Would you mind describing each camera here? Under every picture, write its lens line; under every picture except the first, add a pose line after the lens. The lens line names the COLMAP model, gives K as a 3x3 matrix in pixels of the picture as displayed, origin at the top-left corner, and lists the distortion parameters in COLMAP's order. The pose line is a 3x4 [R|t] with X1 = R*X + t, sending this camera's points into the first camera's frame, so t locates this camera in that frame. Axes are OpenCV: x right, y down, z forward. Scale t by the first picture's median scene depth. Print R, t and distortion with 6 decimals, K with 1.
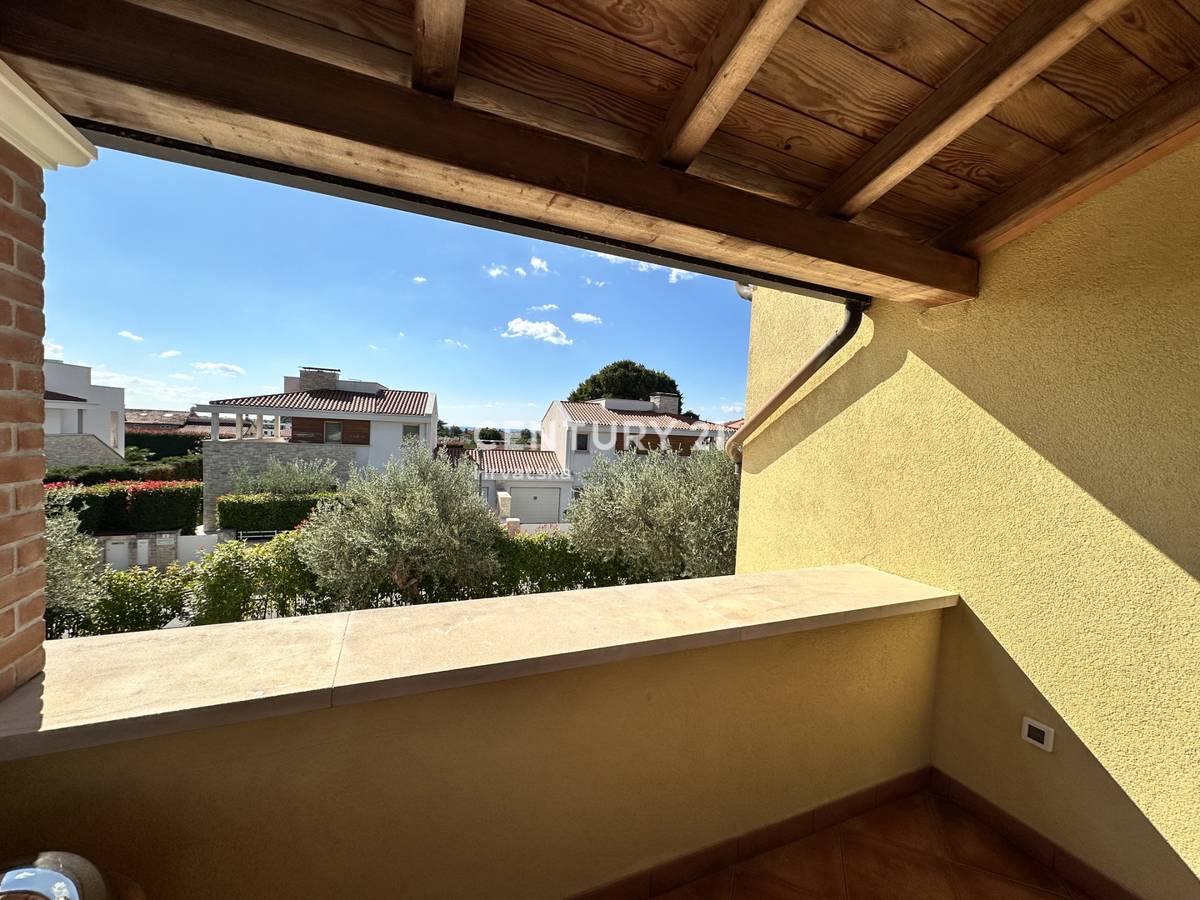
lens RADIAL K [[479.5, 0, 599.5], [0, 479.5, 452.0], [0, 0, 1]] dist [-0.003401, -0.000094]
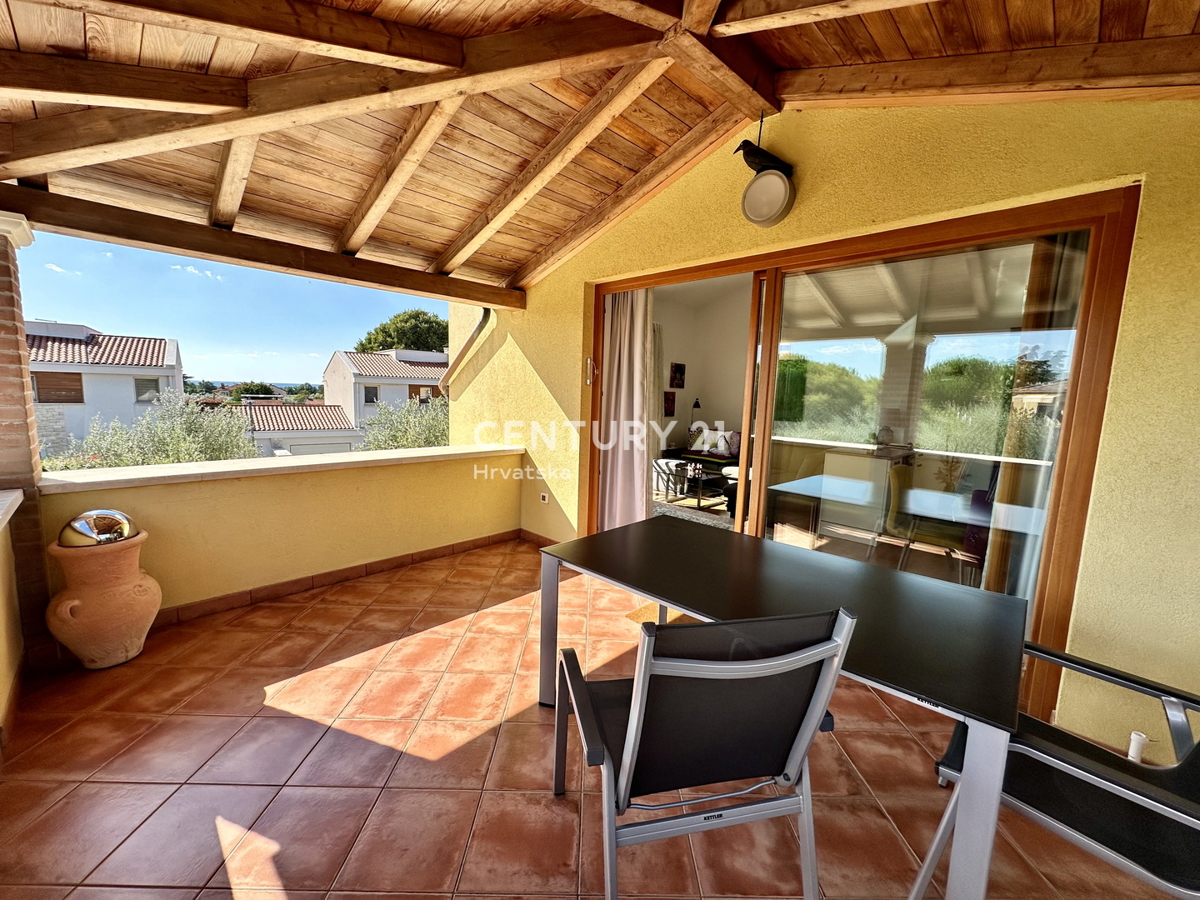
lens RADIAL K [[479.5, 0, 599.5], [0, 479.5, 452.0], [0, 0, 1]] dist [-0.003401, -0.000094]
pose [[0.924036, -0.065185, 0.376708, 0.038321], [0.027734, 0.994190, 0.104005, 0.015864], [-0.381299, -0.085656, 0.920475, -0.186473]]
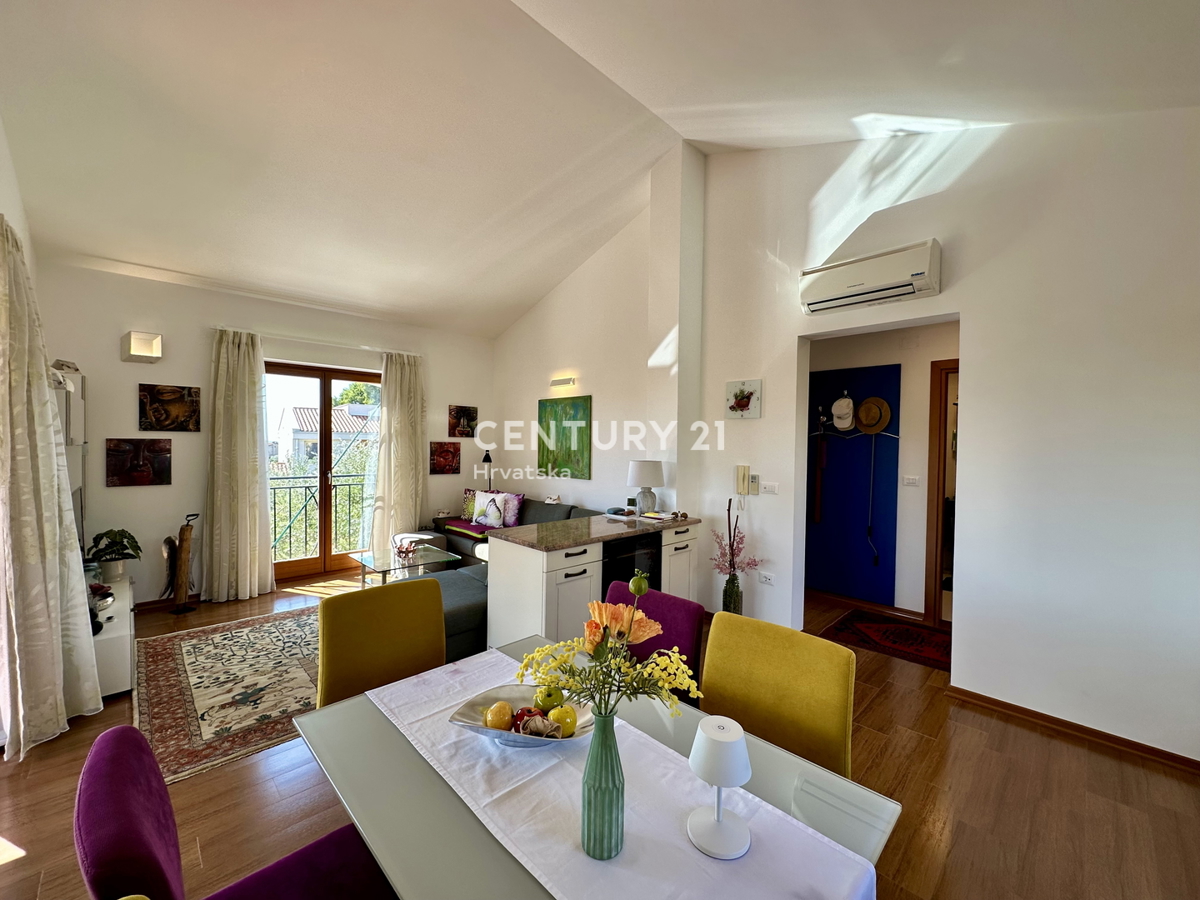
lens RADIAL K [[478.5, 0, 599.6], [0, 478.5, 452.1], [0, 0, 1]] dist [-0.002671, 0.000745]
pose [[0.931094, -0.046097, 0.361855, 0.328075], [0.049325, 0.998783, 0.000316, 0.022550], [-0.361429, 0.017554, 0.932235, -0.145203]]
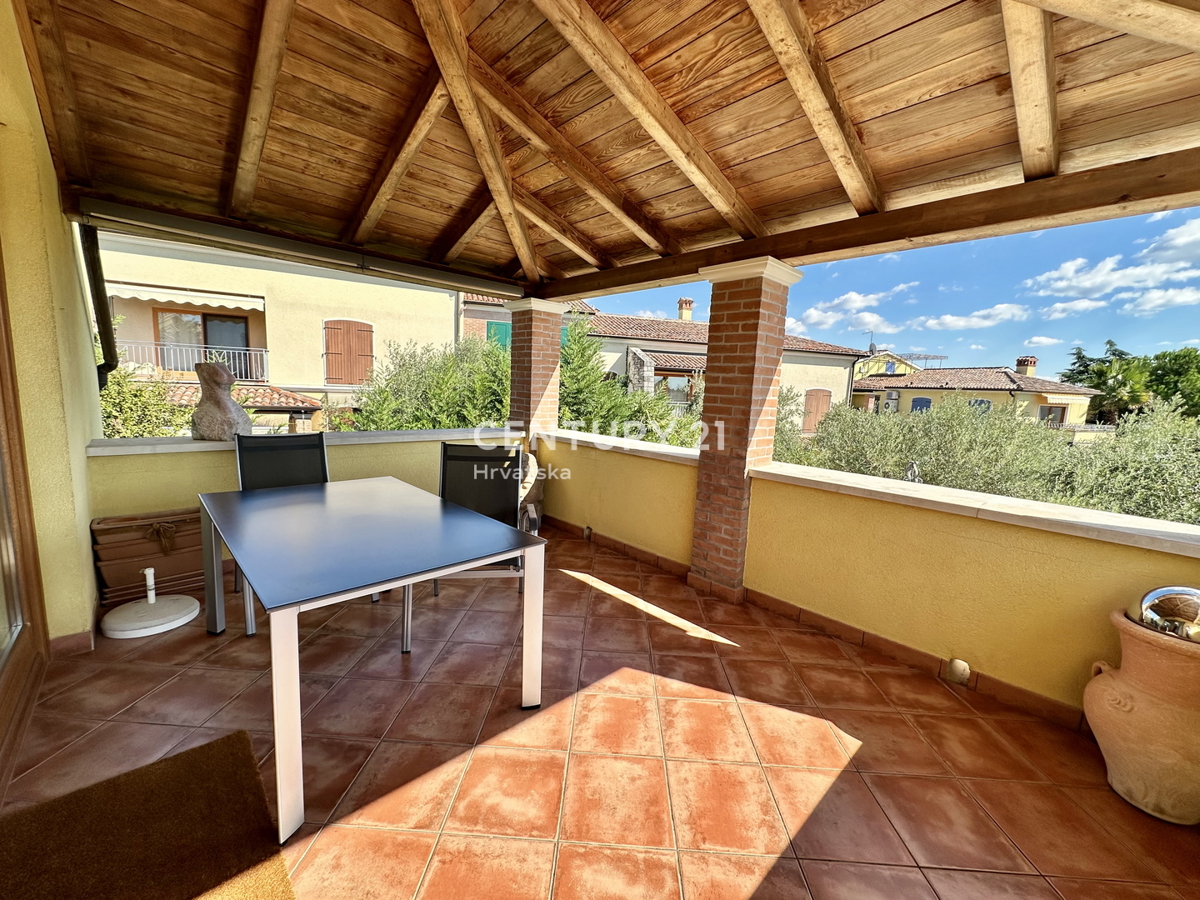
lens RADIAL K [[478.5, 0, 599.6], [0, 478.5, 452.1], [0, 0, 1]] dist [-0.002671, 0.000745]
pose [[-0.934994, -0.040135, -0.352384, 0.119252], [-0.102522, 0.981745, 0.160208, 0.012642], [0.339521, 0.185921, -0.922041, 0.114610]]
